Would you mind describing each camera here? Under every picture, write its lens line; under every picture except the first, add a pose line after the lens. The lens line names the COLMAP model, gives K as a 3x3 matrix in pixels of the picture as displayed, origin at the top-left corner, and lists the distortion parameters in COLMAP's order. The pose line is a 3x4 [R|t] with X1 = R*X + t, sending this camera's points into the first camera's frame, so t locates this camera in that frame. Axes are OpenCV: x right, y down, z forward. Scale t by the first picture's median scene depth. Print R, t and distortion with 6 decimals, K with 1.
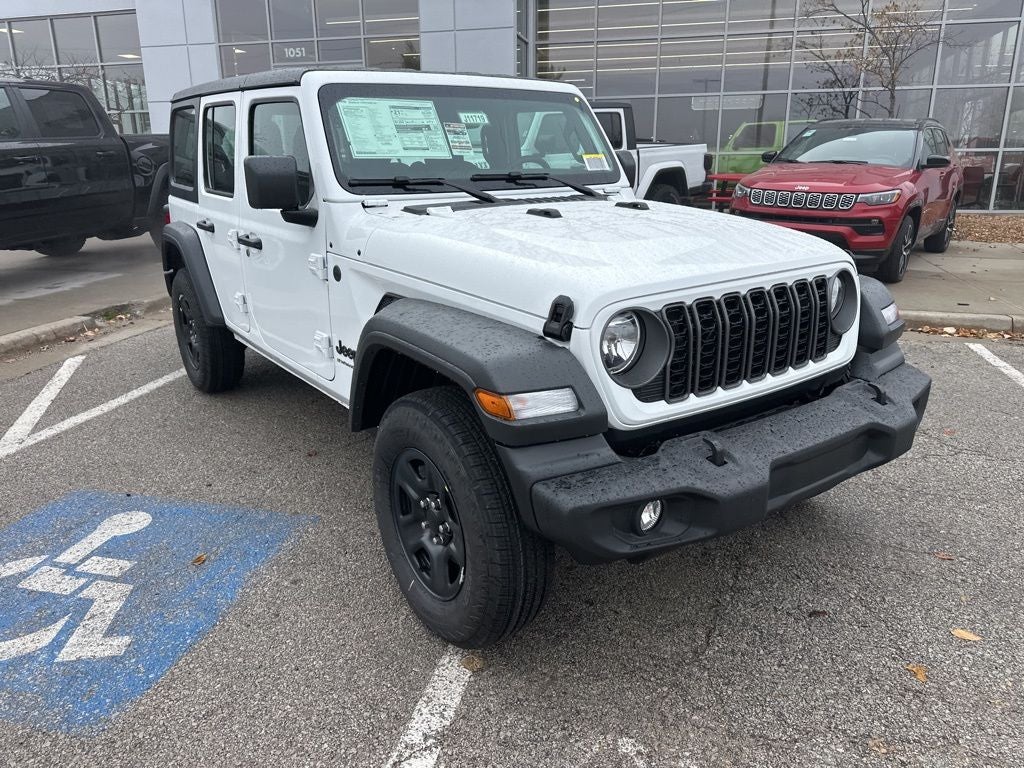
lens RADIAL K [[730.6, 0, 511.6], [0, 730.6, 391.9], [0, 0, 1]] dist [0.044162, -0.059984]
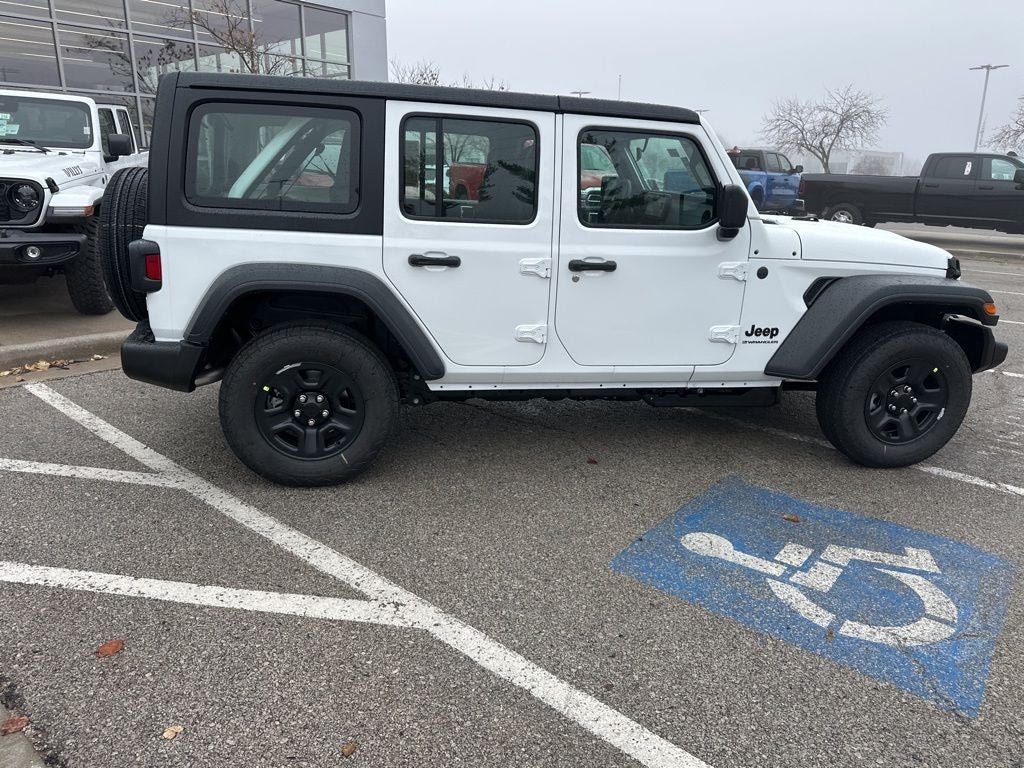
lens RADIAL K [[718.1, 0, 512.0], [0, 718.1, 384.0], [0, 0, 1]] dist [0.049337, -0.056313]
pose [[0.432601, -0.242090, 0.868475, -1.576794], [0.247531, 0.958151, 0.143789, -0.263621], [-0.866940, 0.152771, 0.474422, 0.790278]]
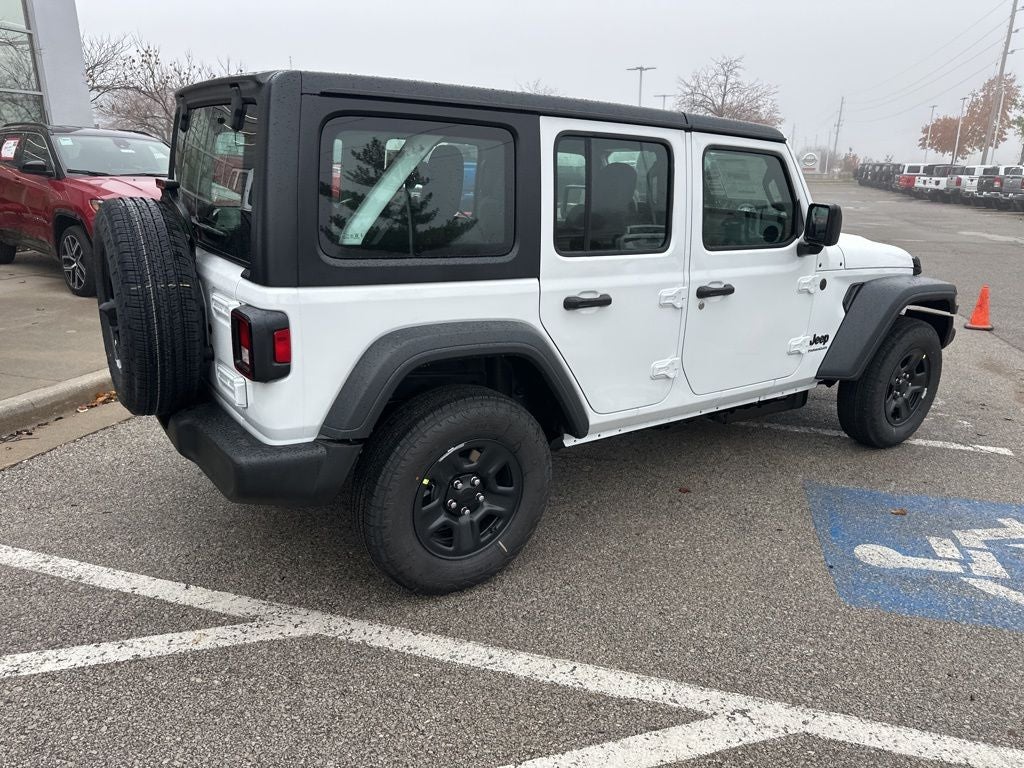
lens RADIAL K [[719.6, 0, 513.7], [0, 719.6, 389.8], [0, 0, 1]] dist [0.043939, -0.052003]
pose [[0.013285, -0.295803, 0.955157, -1.573566], [0.281302, 0.917766, 0.280311, -0.515513], [-0.959527, 0.264964, 0.095402, 1.453348]]
